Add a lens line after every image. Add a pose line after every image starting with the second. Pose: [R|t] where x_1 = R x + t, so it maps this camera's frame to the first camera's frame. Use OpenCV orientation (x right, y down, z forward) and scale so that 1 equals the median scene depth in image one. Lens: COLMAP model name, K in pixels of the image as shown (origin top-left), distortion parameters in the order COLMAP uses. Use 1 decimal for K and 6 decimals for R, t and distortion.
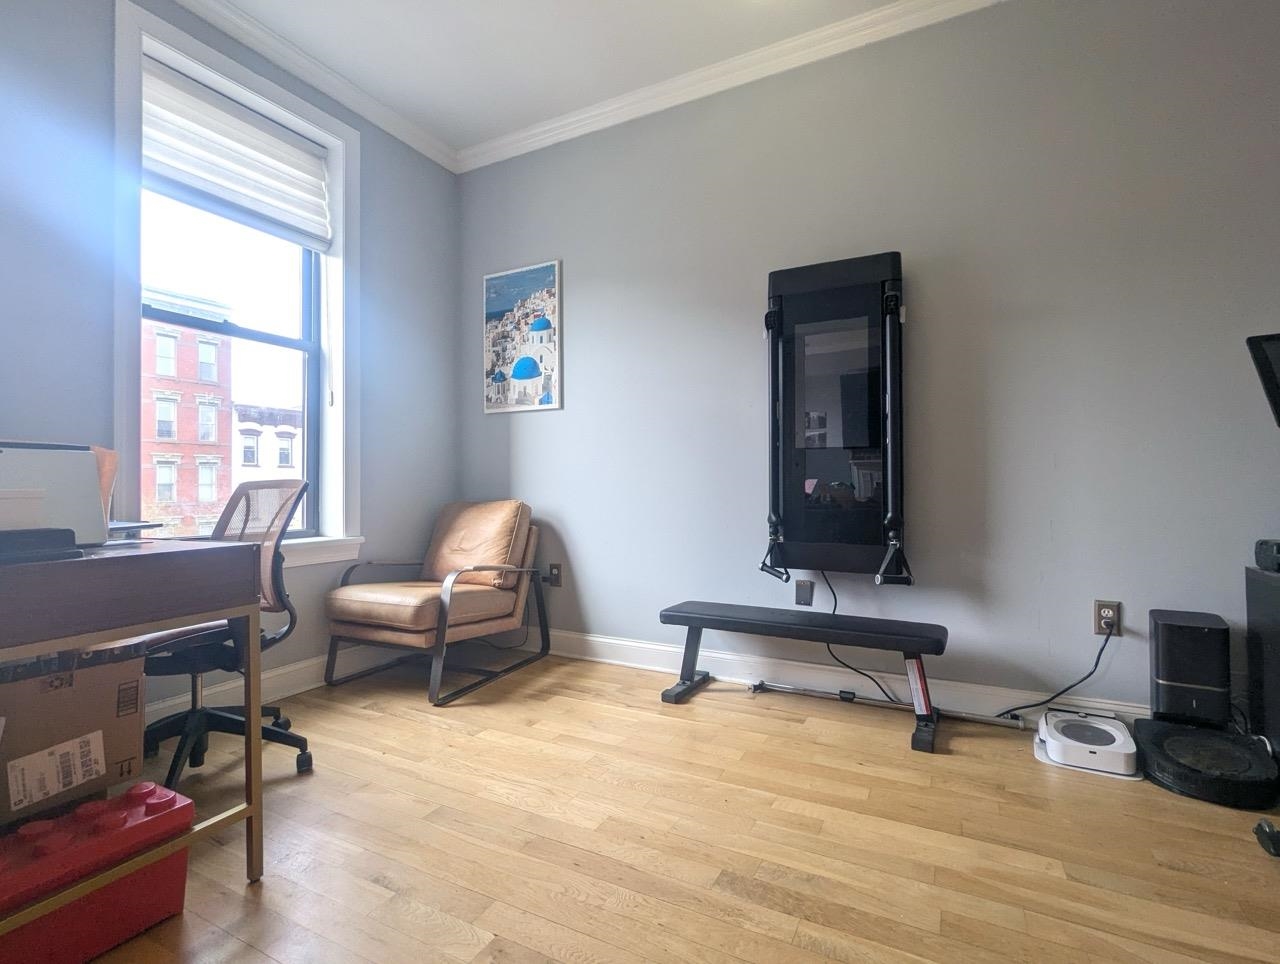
lens RADIAL K [[607.6, 0, 636.0], [0, 607.6, 479.2], [0, 0, 1]] dist [-0.000560, 0.001072]
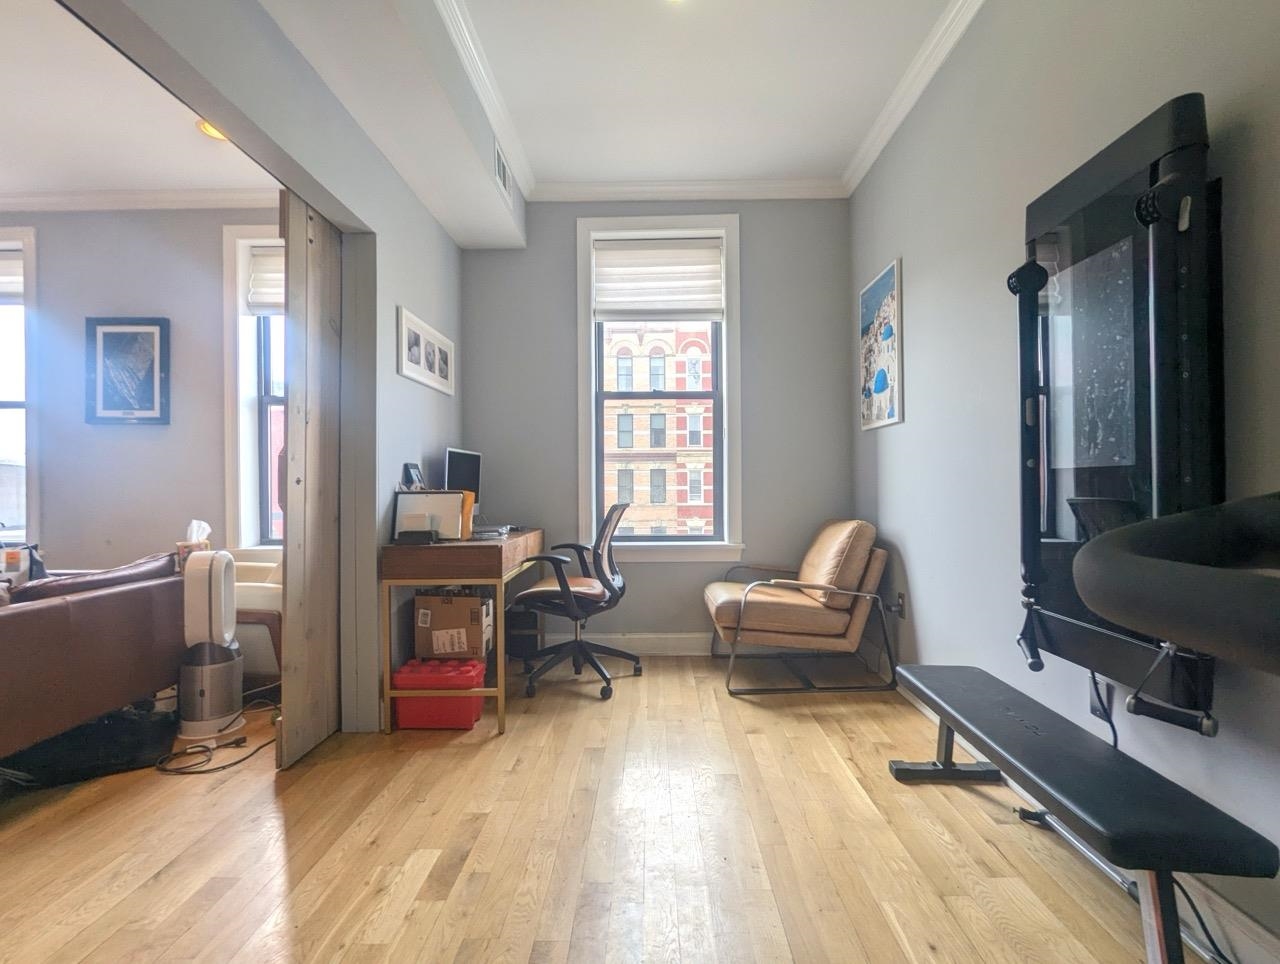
lens RADIAL K [[607.6, 0, 654.6], [0, 607.6, 478.3], [0, 0, 1]] dist [-0.000560, 0.001072]
pose [[0.462663, -0.006127, -0.886513, 0.557152], [0.010890, 0.999940, -0.001228, -0.038310], [0.886467, -0.009086, 0.462702, 0.279787]]
